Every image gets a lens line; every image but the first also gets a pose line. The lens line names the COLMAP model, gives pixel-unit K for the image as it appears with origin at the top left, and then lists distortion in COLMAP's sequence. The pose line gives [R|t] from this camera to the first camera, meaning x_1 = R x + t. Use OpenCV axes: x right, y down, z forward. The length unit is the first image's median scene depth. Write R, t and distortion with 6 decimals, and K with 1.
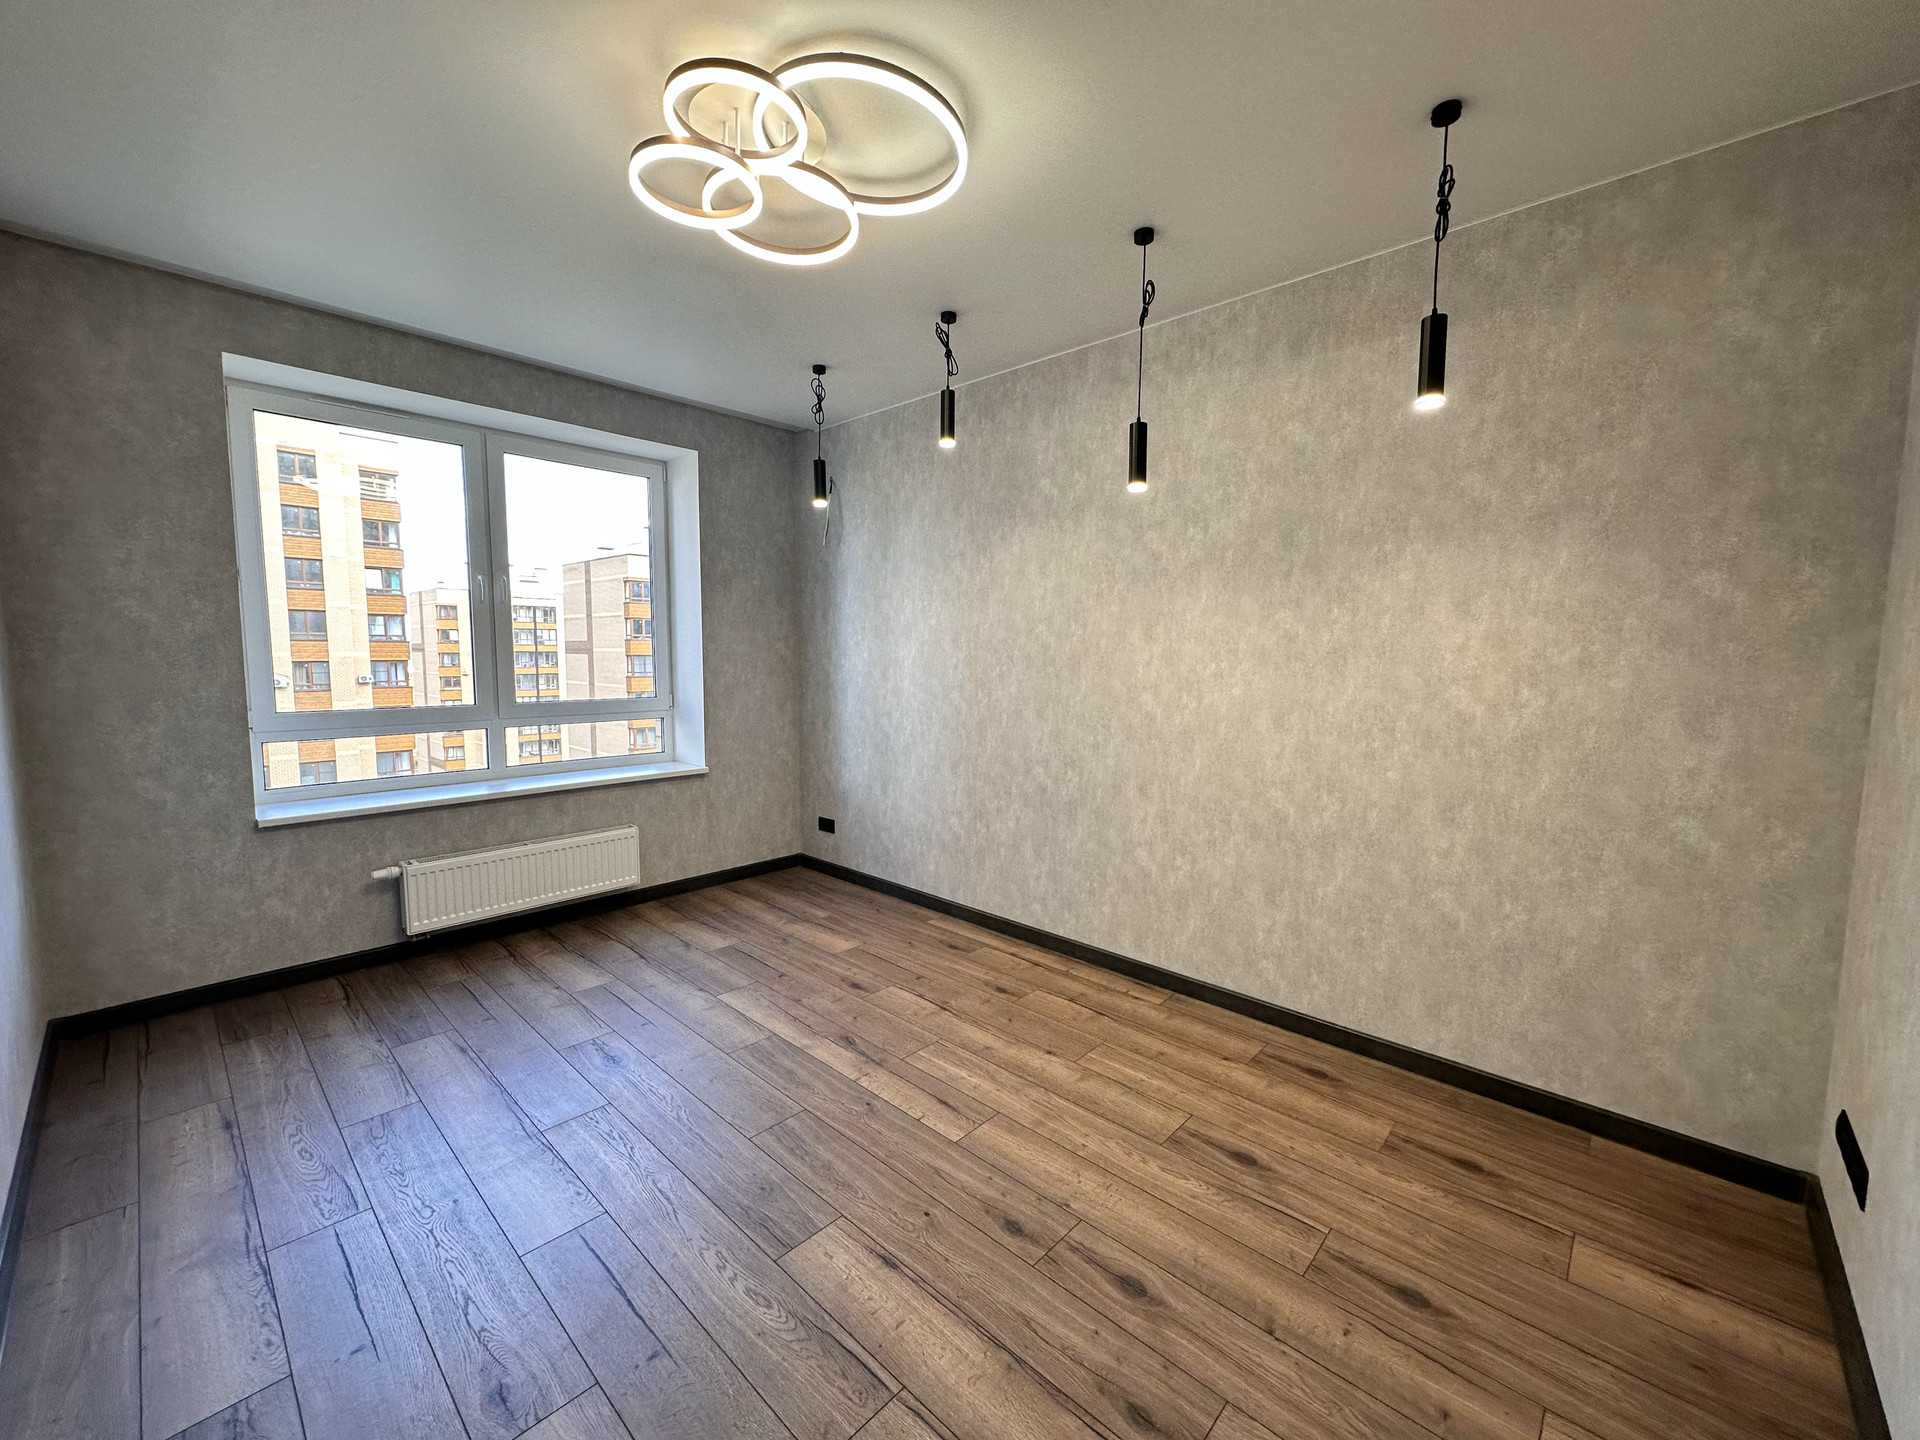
lens RADIAL K [[763.9, 0, 962.4], [0, 763.9, 721.8], [0, 0, 1]] dist [-0.011807, -0.000055]
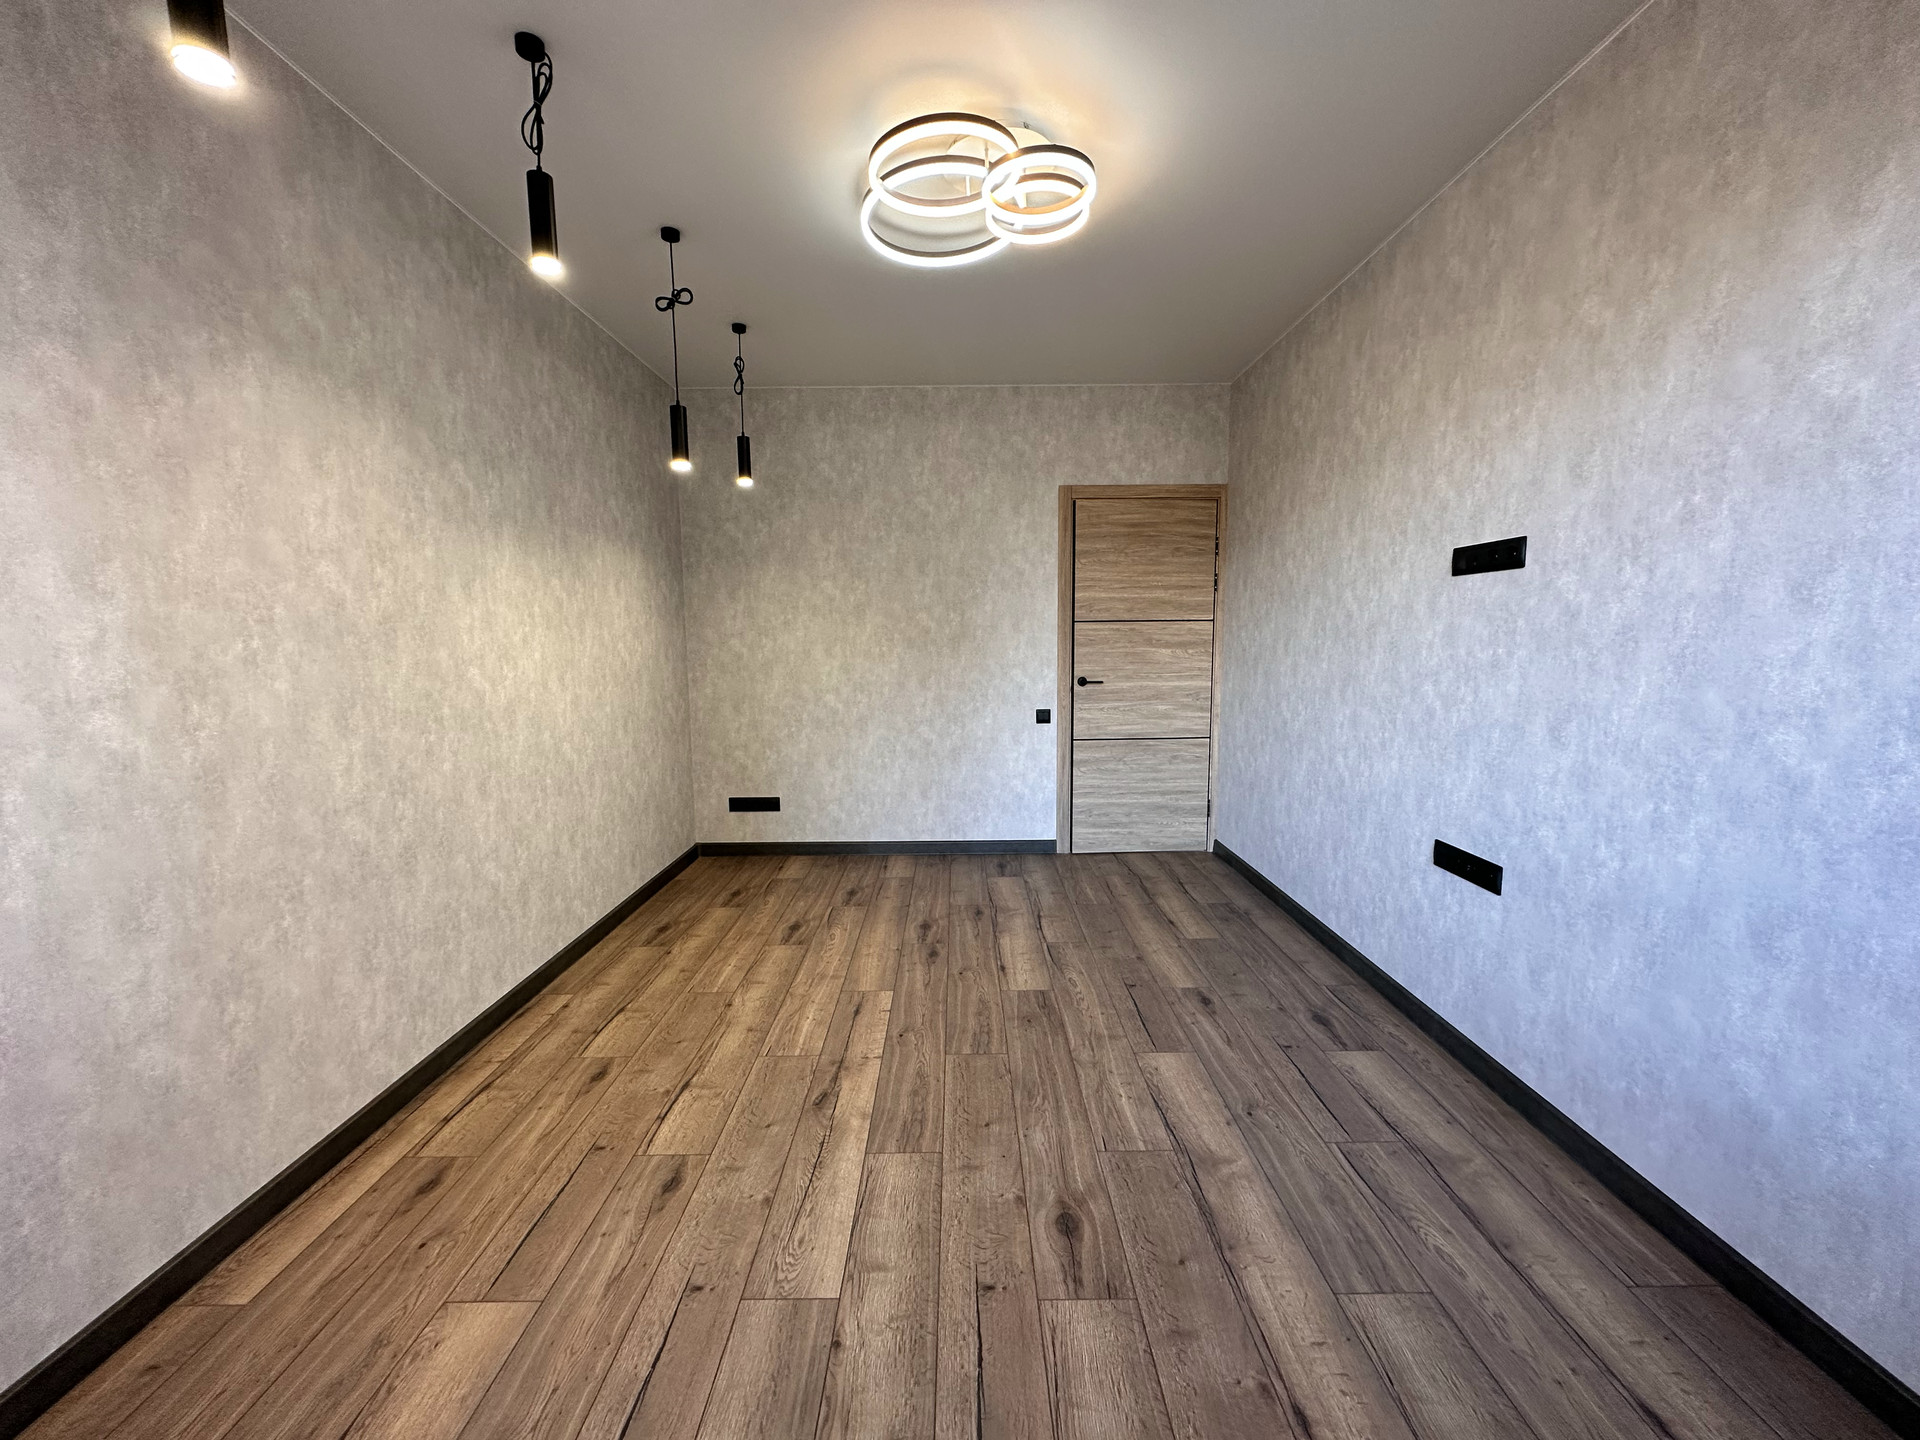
lens RADIAL K [[763.9, 0, 966.5], [0, 763.9, 718.8], [0, 0, 1]] dist [-0.011807, -0.000055]
pose [[-0.687803, -0.085794, 0.720810, -0.882357], [0.069926, 0.980542, 0.183432, -0.119817], [-0.722522, 0.176568, -0.668420, 1.504478]]
